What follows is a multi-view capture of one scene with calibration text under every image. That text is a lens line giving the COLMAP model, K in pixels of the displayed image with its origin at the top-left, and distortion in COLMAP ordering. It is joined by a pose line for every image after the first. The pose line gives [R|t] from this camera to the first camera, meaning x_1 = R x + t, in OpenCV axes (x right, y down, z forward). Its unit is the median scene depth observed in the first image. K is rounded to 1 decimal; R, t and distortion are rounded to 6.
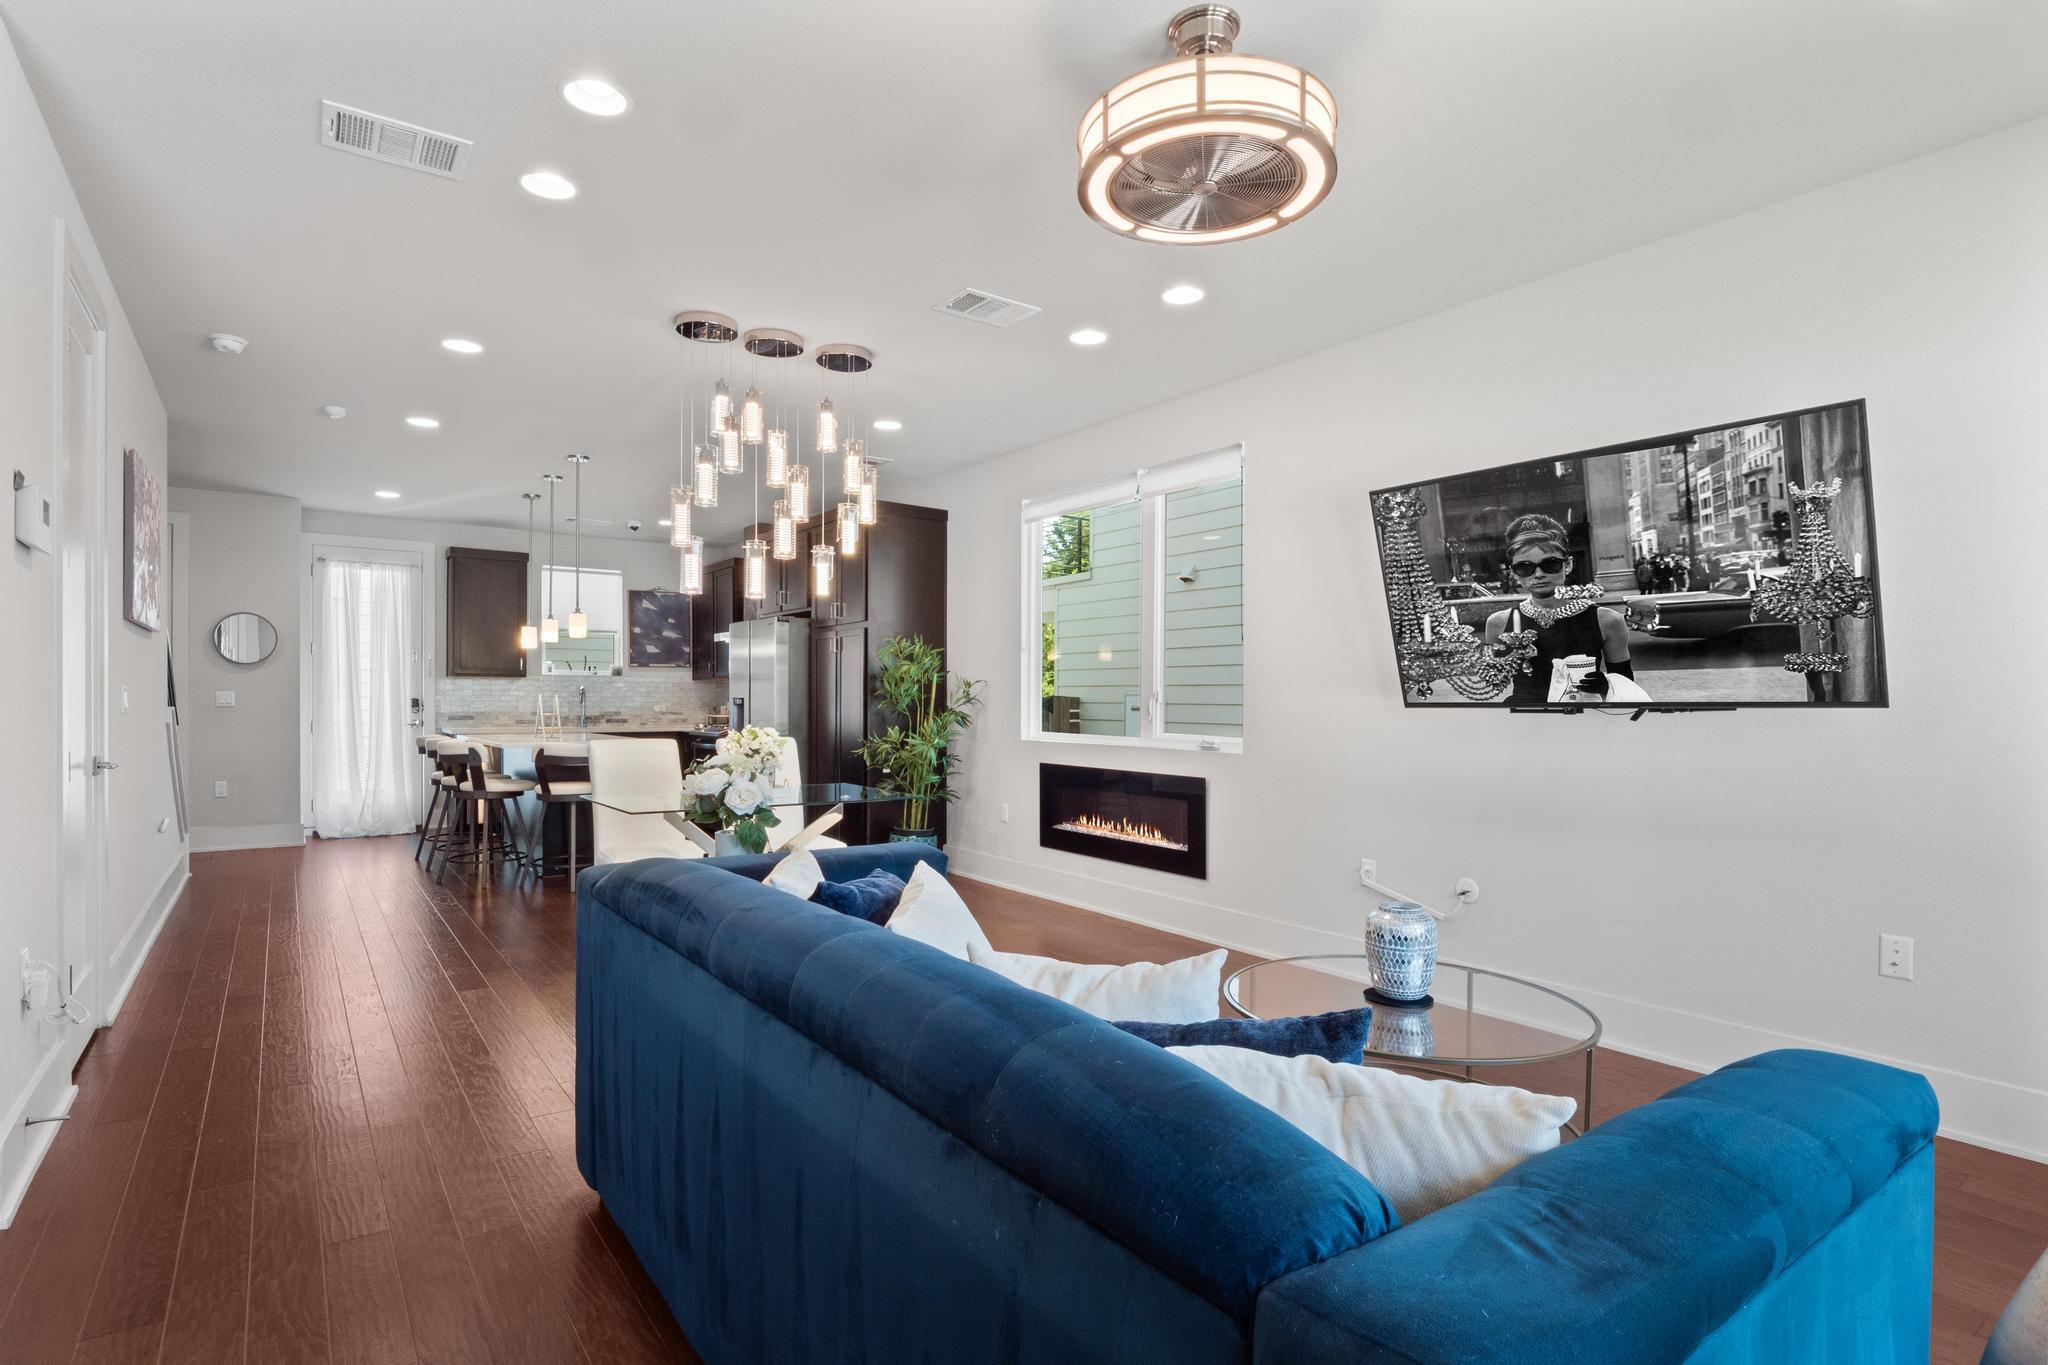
lens RADIAL K [[1010.9, 0, 1018.7], [0, 1010.9, 696.2], [0, 0, 1]] dist [-0.010717, -0.001443]
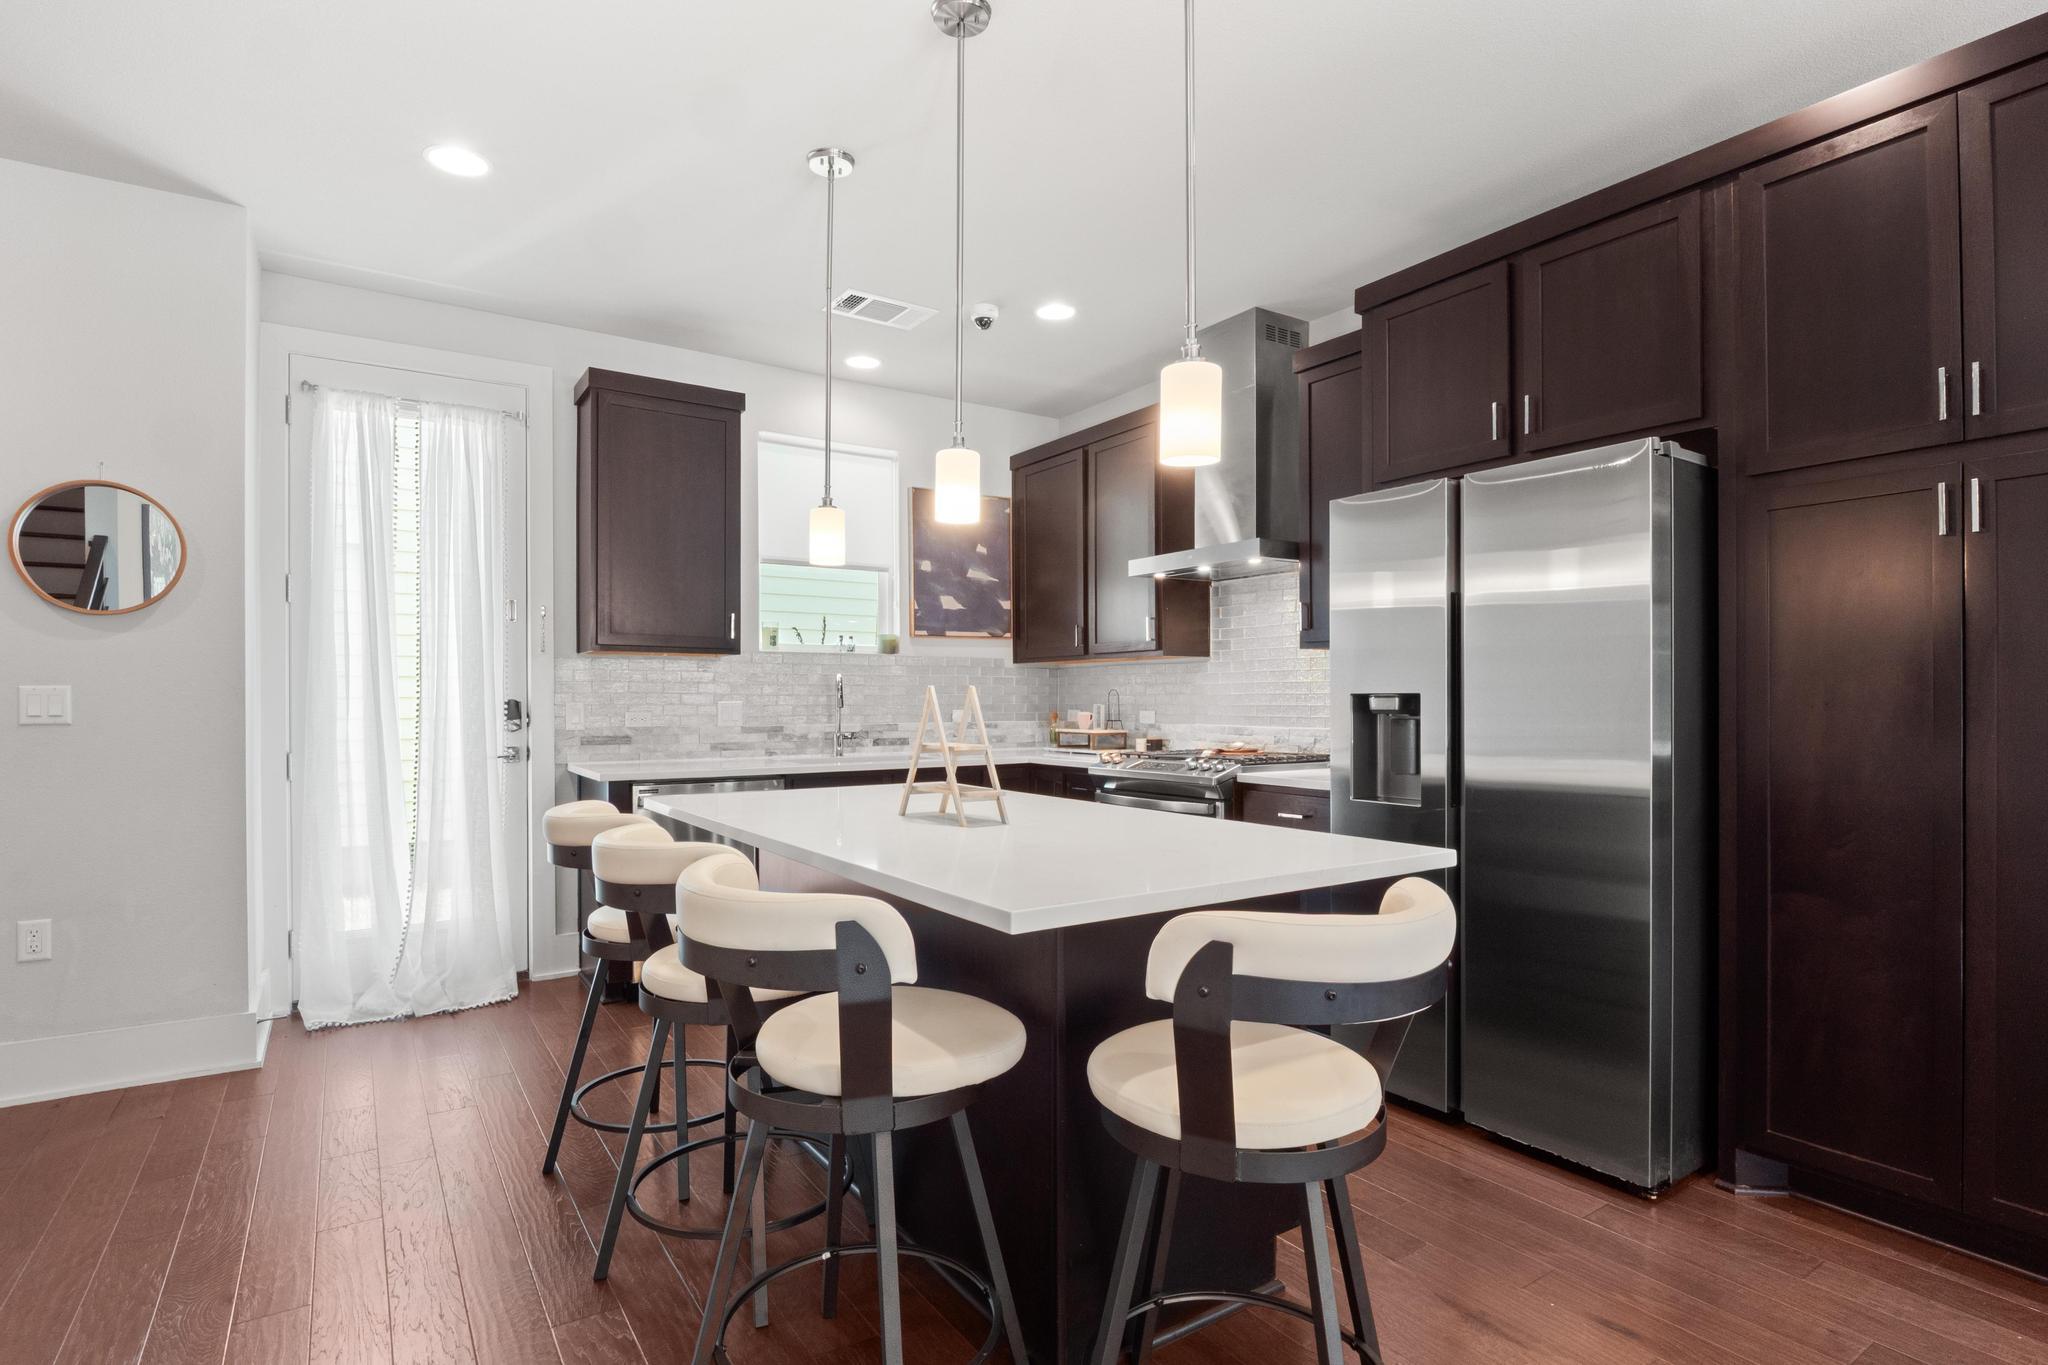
lens RADIAL K [[1010.9, 0, 1023.2], [0, 1010.9, 688.9], [0, 0, 1]] dist [-0.010717, -0.001443]
pose [[0.999247, -0.006721, -0.038204, -0.349454], [0.006503, 0.999962, -0.005830, 0.001275], [0.038241, 0.005577, 0.999253, 0.549297]]
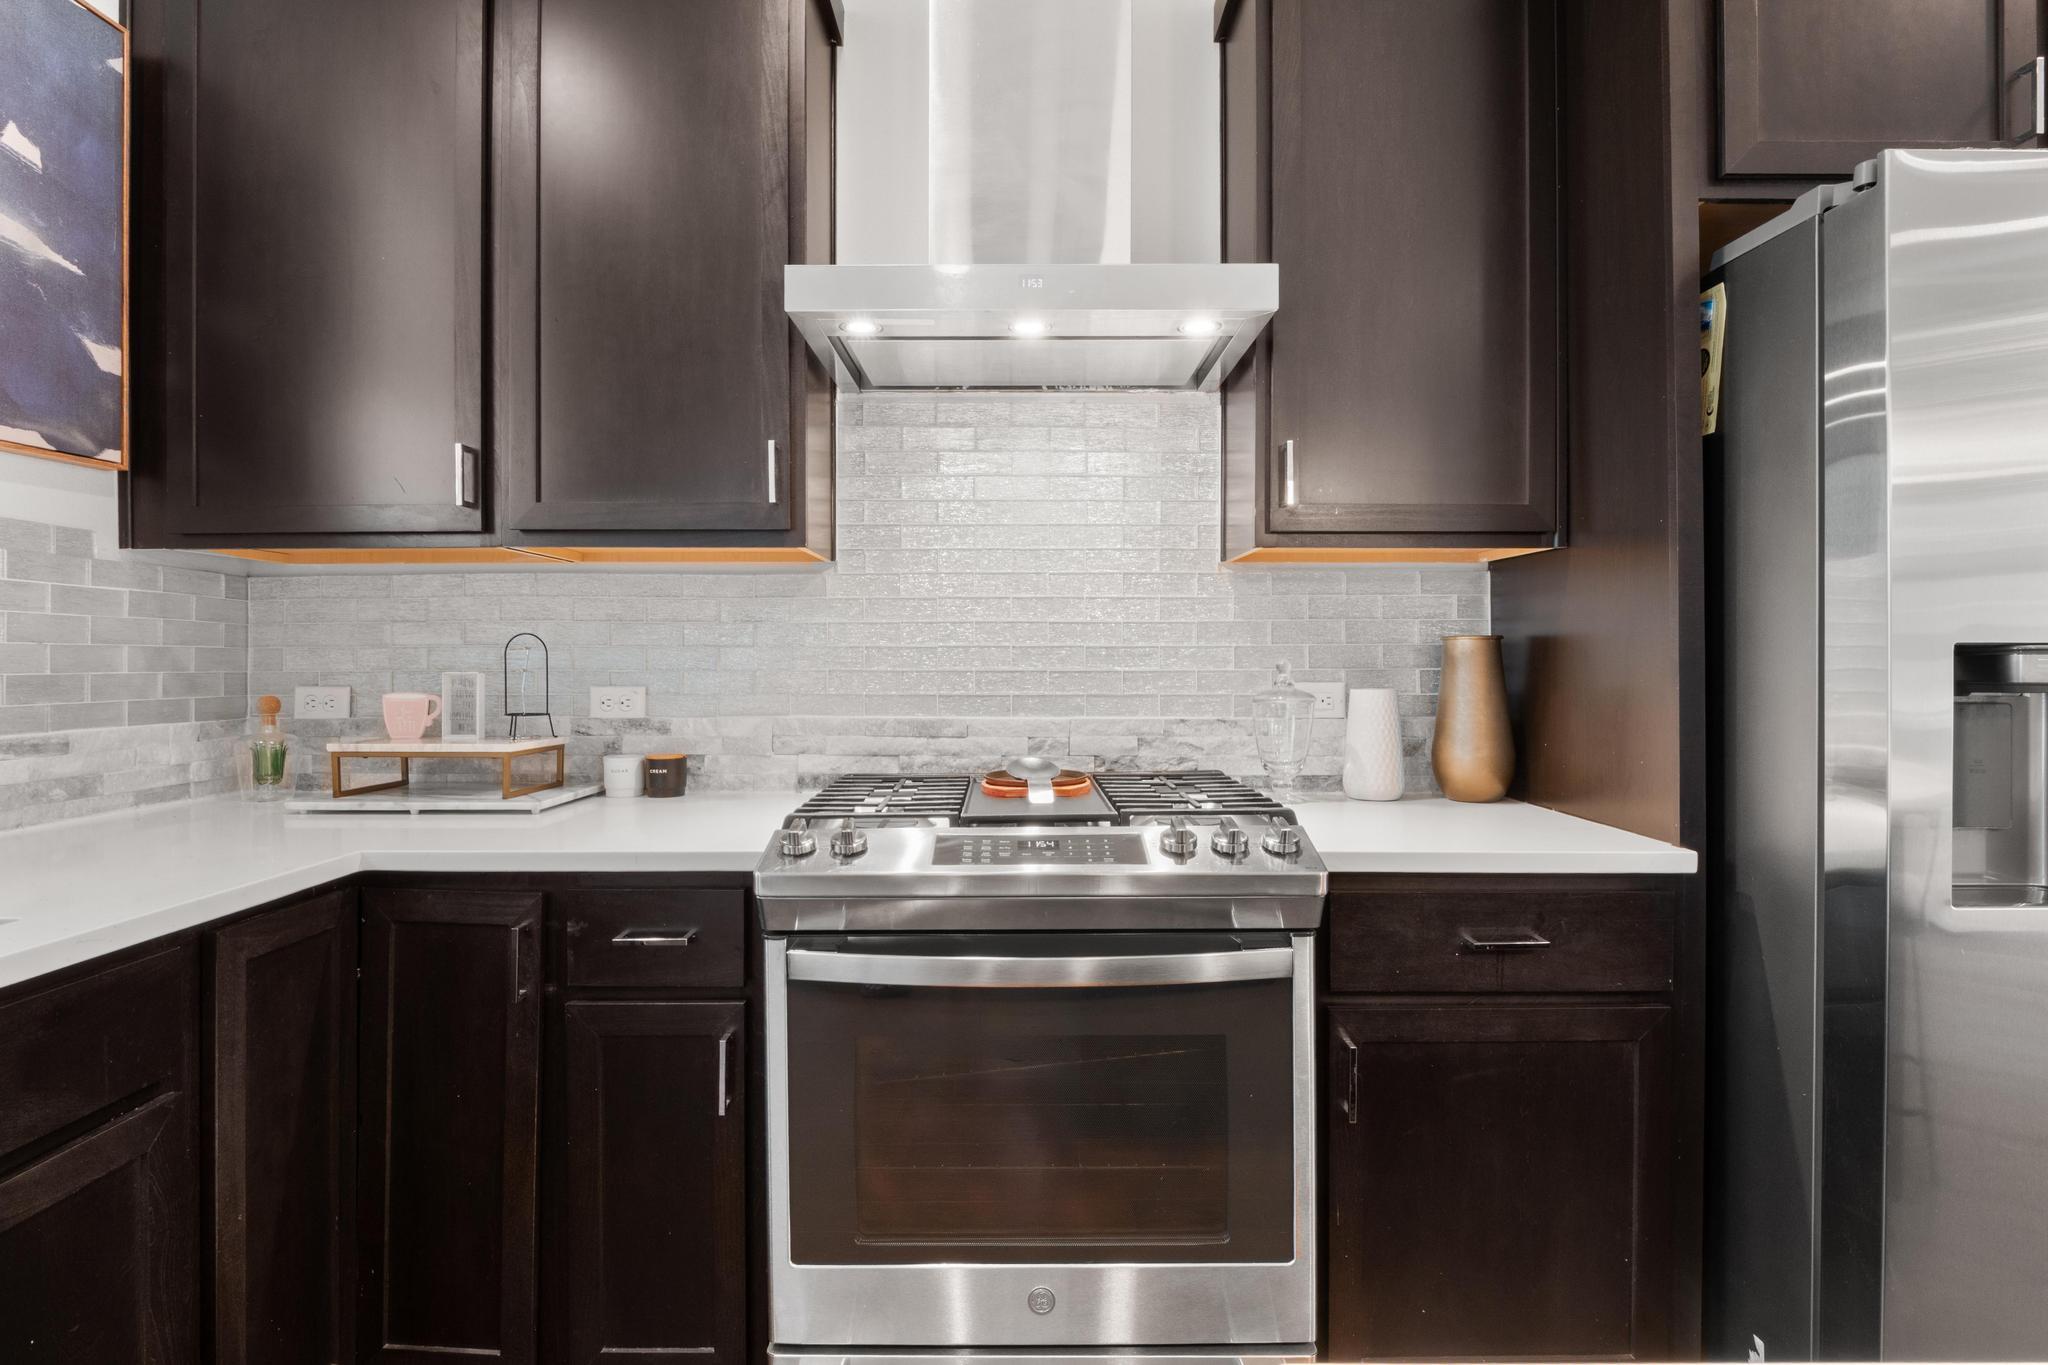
lens RADIAL K [[1010.9, 0, 1017.0], [0, 1010.9, 644.9], [0, 0, 1]] dist [-0.010717, -0.001443]
pose [[0.587336, 0.002443, 0.809340, -0.436311], [0.000838, 0.999993, -0.003627, 0.002070], [-0.809343, 0.002808, 0.587330, 0.915141]]
